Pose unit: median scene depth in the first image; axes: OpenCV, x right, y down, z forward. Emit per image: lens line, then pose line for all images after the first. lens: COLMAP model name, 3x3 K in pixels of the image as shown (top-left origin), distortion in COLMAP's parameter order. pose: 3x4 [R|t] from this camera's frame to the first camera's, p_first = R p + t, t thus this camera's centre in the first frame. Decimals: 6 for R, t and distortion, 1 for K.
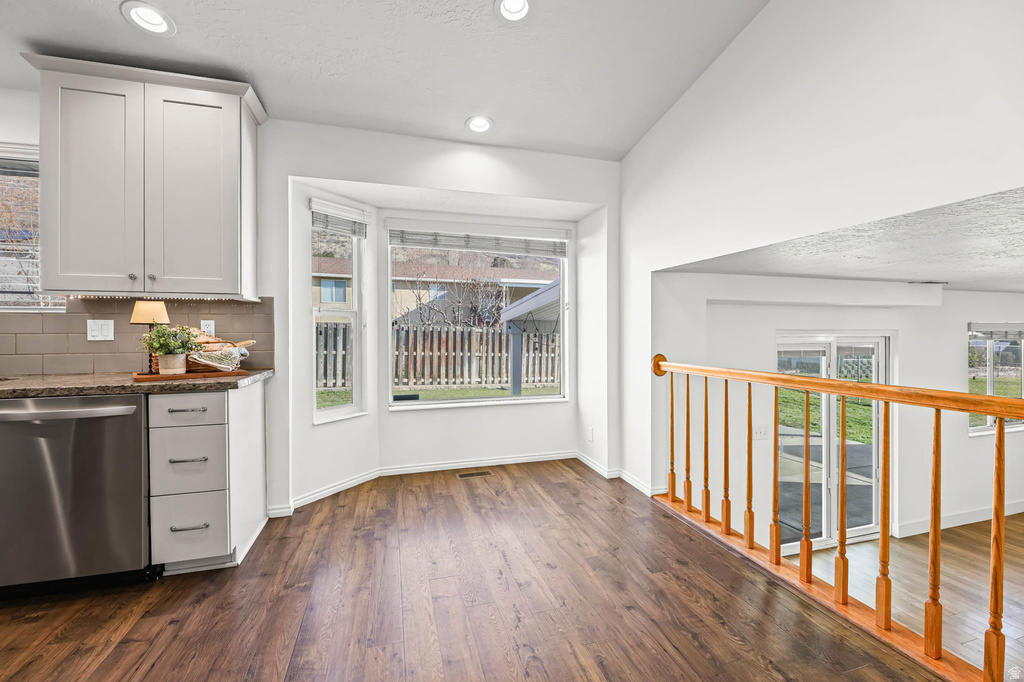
lens RADIAL K [[421.0, 0, 522.0], [0, 421.0, 332.3], [0, 0, 1]] dist [-0.001059, -0.002040]
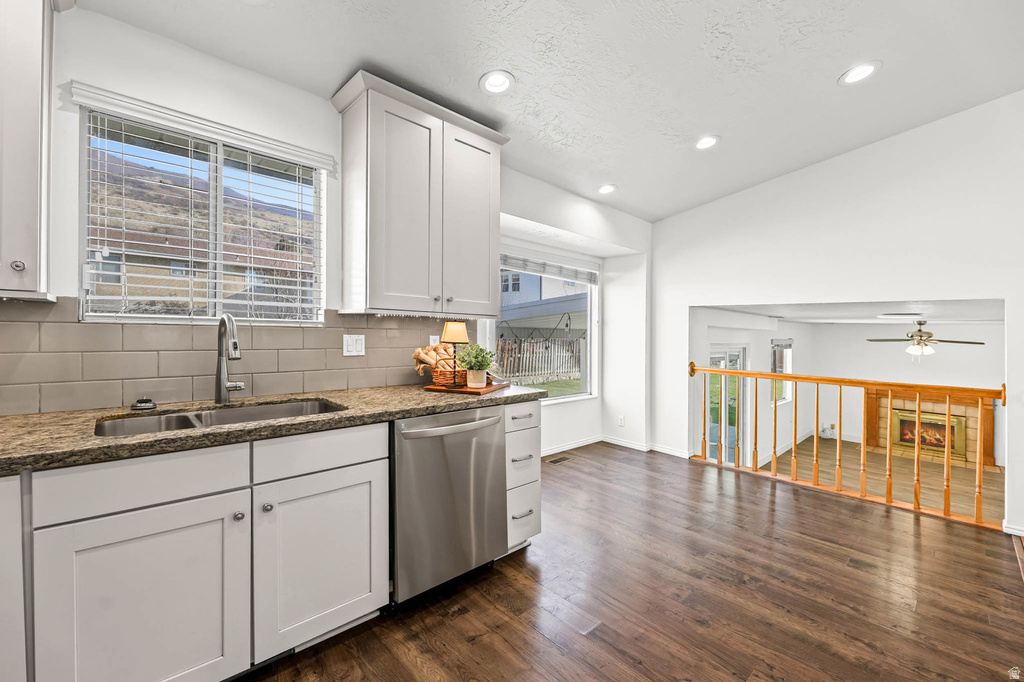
lens RADIAL K [[421.0, 0, 519.9], [0, 421.0, 324.0], [0, 0, 1]] dist [-0.001059, -0.002040]
pose [[0.887502, 0.033731, 0.459568, -1.108230], [-0.028958, 0.999429, -0.017433, -0.048203], [-0.459893, 0.002163, 0.887972, -0.055422]]
